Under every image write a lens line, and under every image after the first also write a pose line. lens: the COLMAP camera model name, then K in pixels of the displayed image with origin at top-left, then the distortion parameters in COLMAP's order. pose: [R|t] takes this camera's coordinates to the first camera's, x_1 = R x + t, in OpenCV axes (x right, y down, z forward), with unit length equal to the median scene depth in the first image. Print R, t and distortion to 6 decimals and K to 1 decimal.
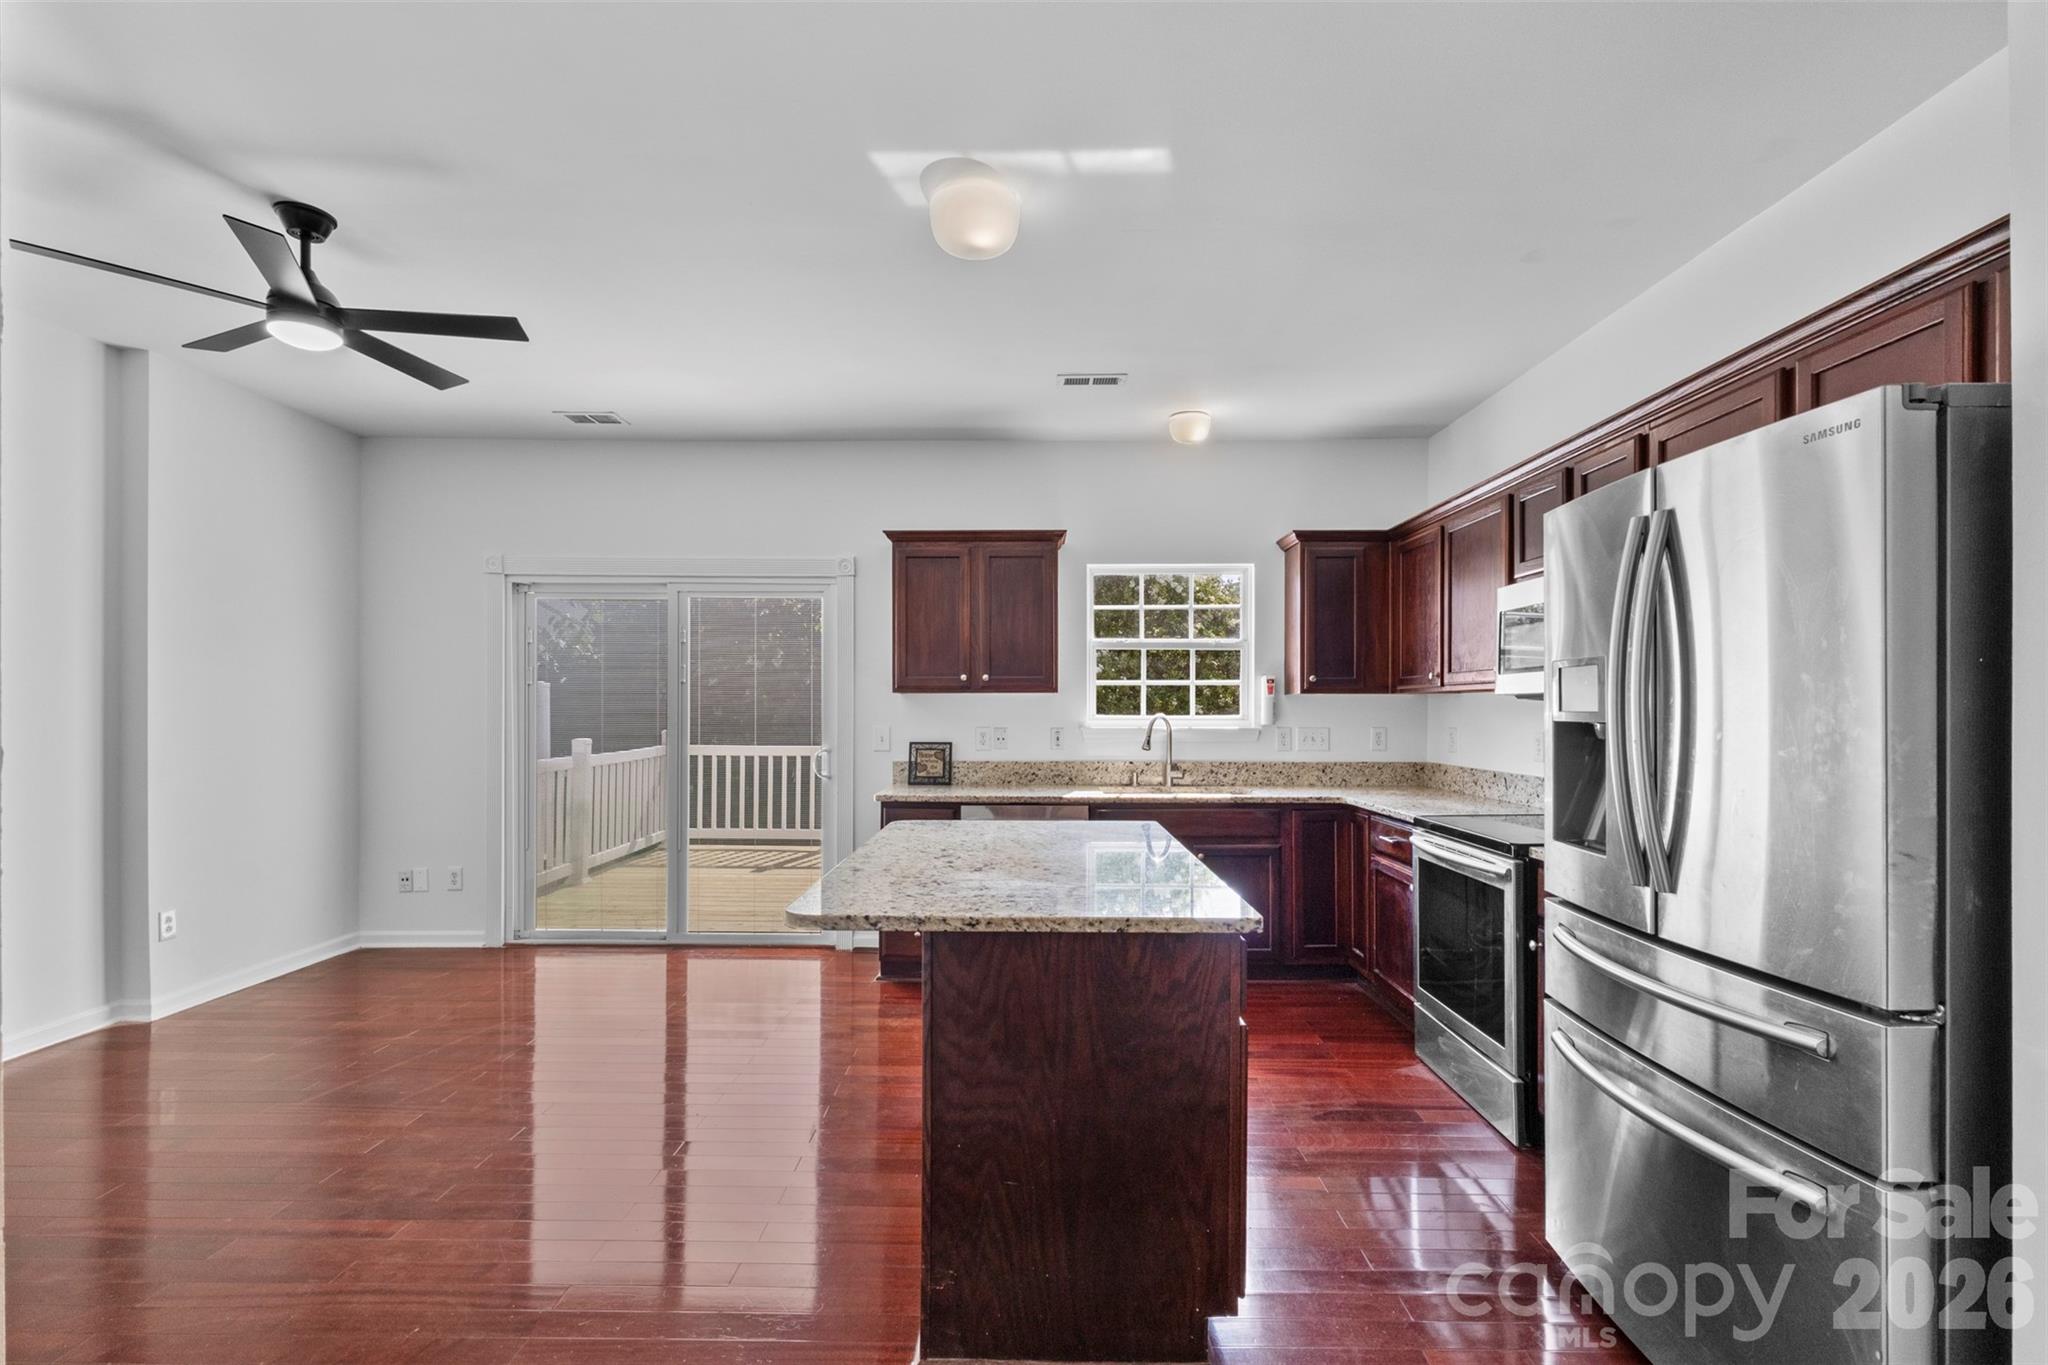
lens RADIAL K [[958.3, 0, 1021.6], [0, 958.3, 709.5], [0, 0, 1]] dist [0.001823, 0.000319]
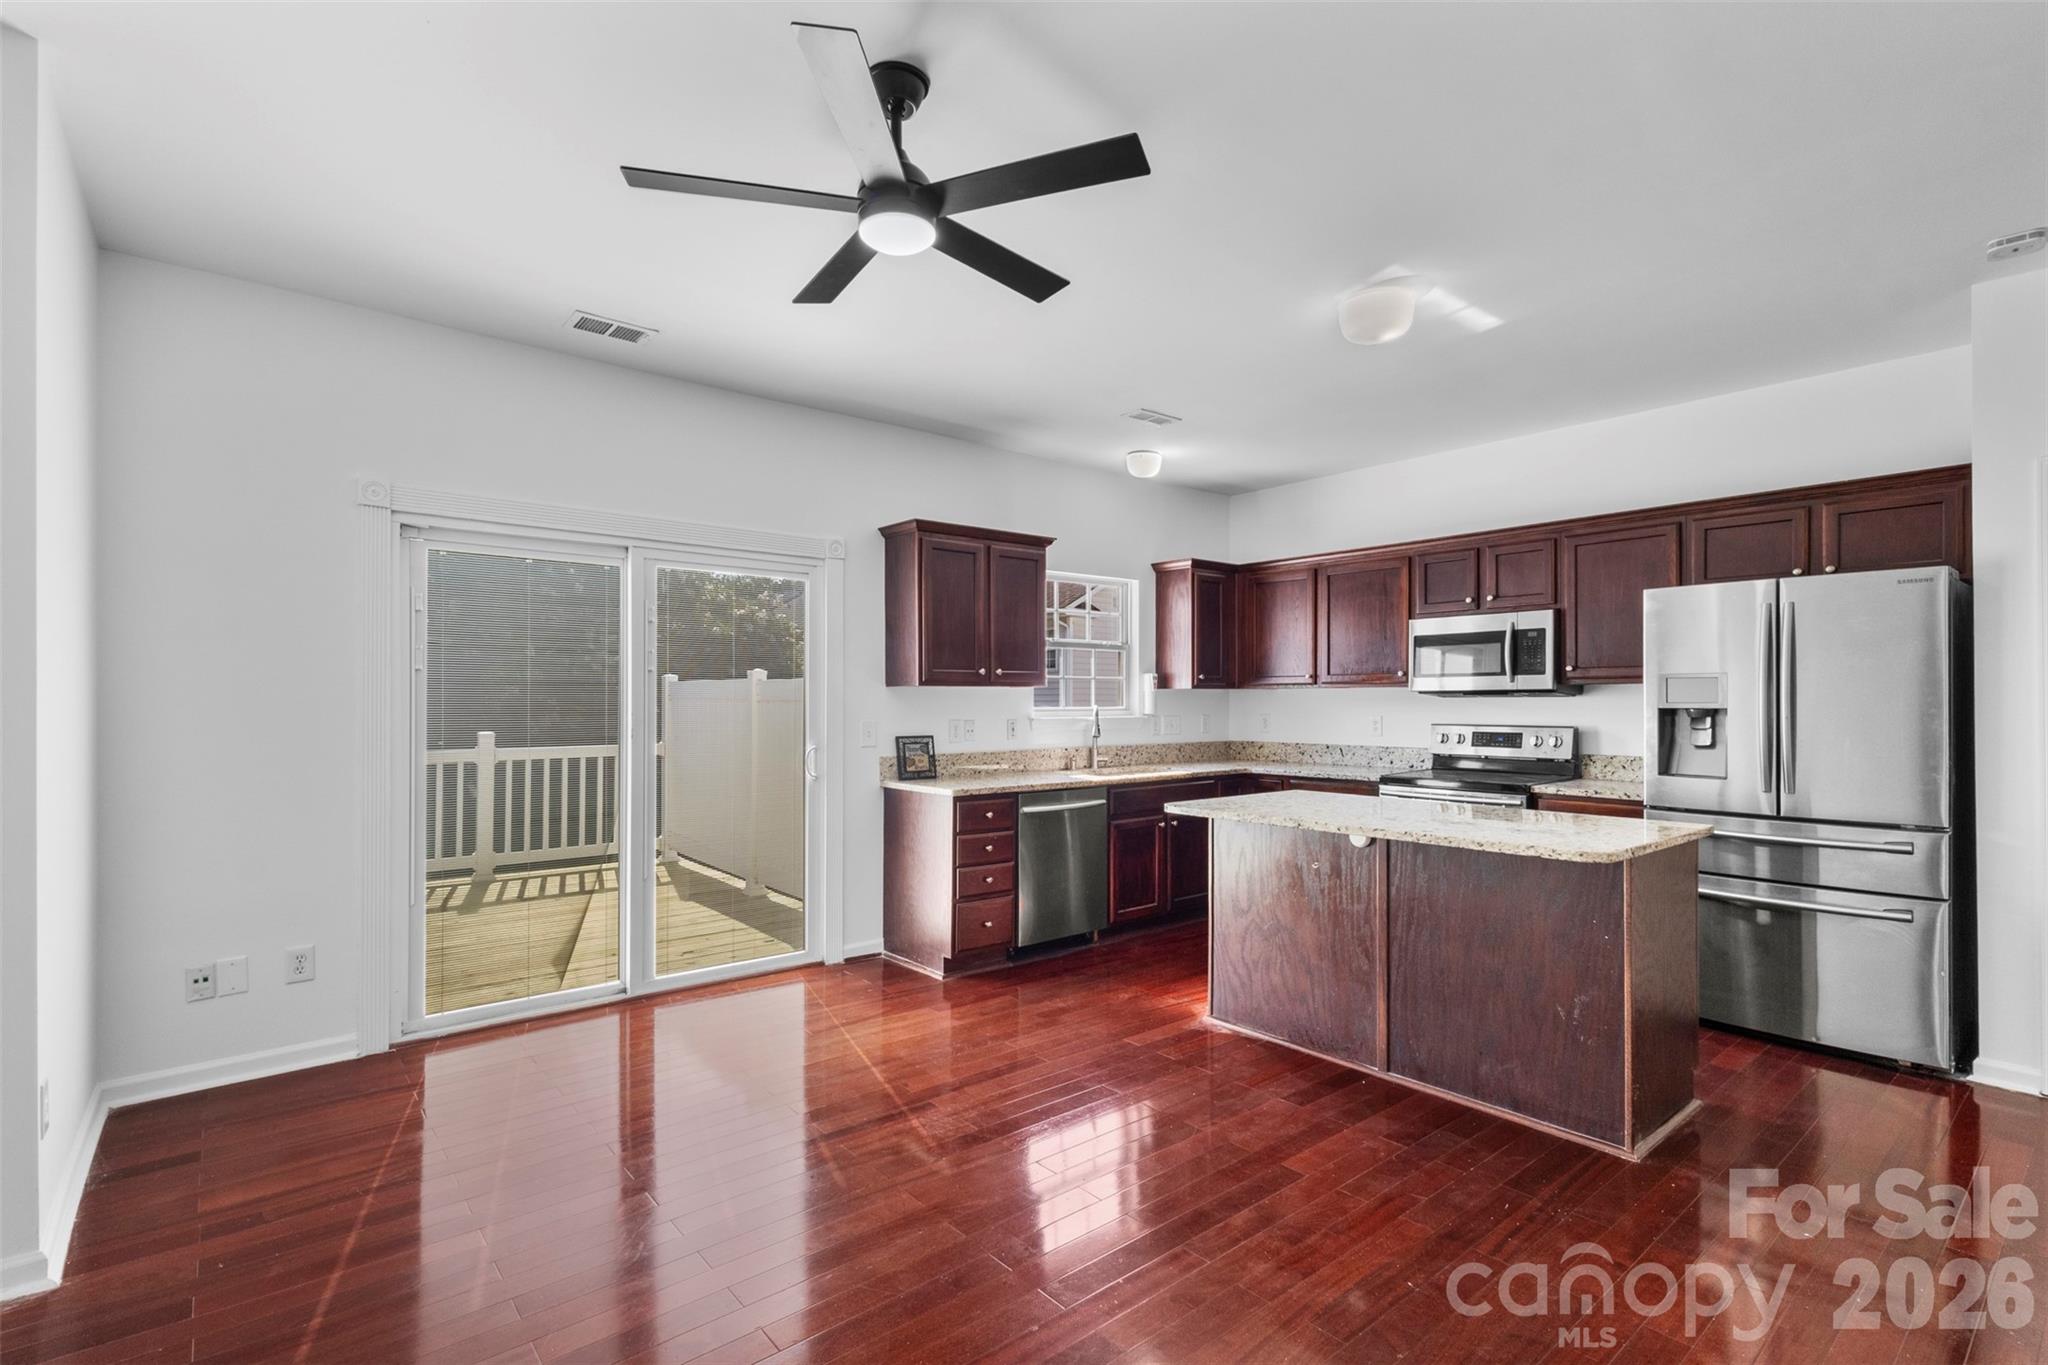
lens RADIAL K [[951.6, 0, 1024.7], [0, 951.6, 701.6], [0, 0, 1]] dist [0.001595, 0.004102]
pose [[0.760218, -0.004185, 0.649655, -0.646324], [0.002973, 0.999991, 0.002963, -0.003689], [-0.649661, -0.000321, 0.760224, 0.185270]]
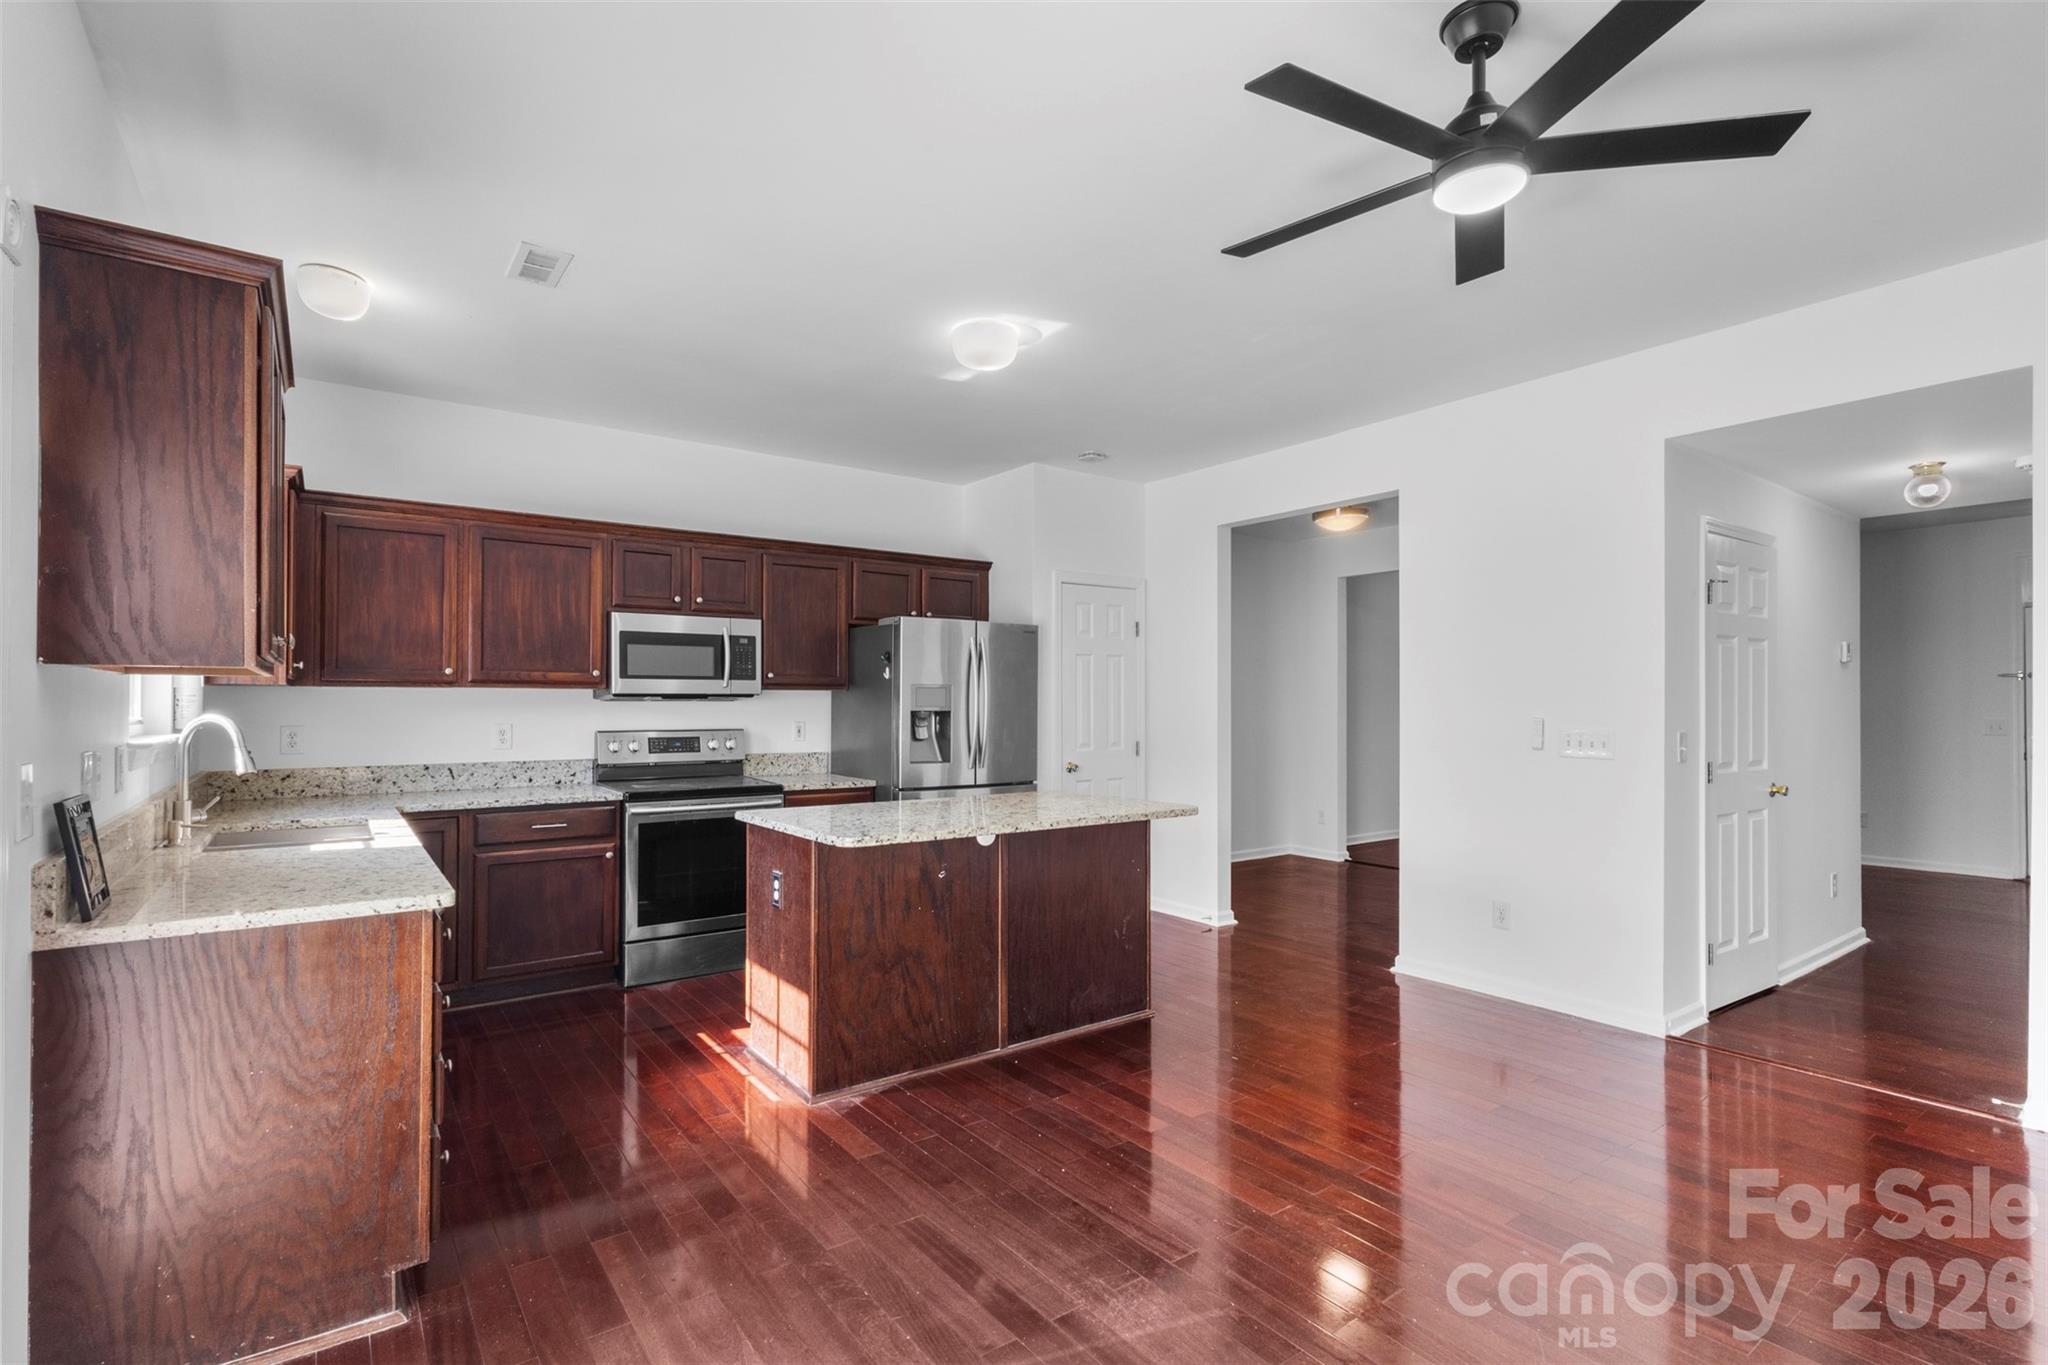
lens RADIAL K [[951.6, 0, 1024.7], [0, 951.6, 701.6], [0, 0, 1]] dist [0.001595, 0.004102]
pose [[-0.600954, -0.001613, 0.799282, -0.608896], [-0.002675, 0.999996, 0.000006, -0.004453], [-0.799279, -0.002134, -0.600956, 0.932153]]
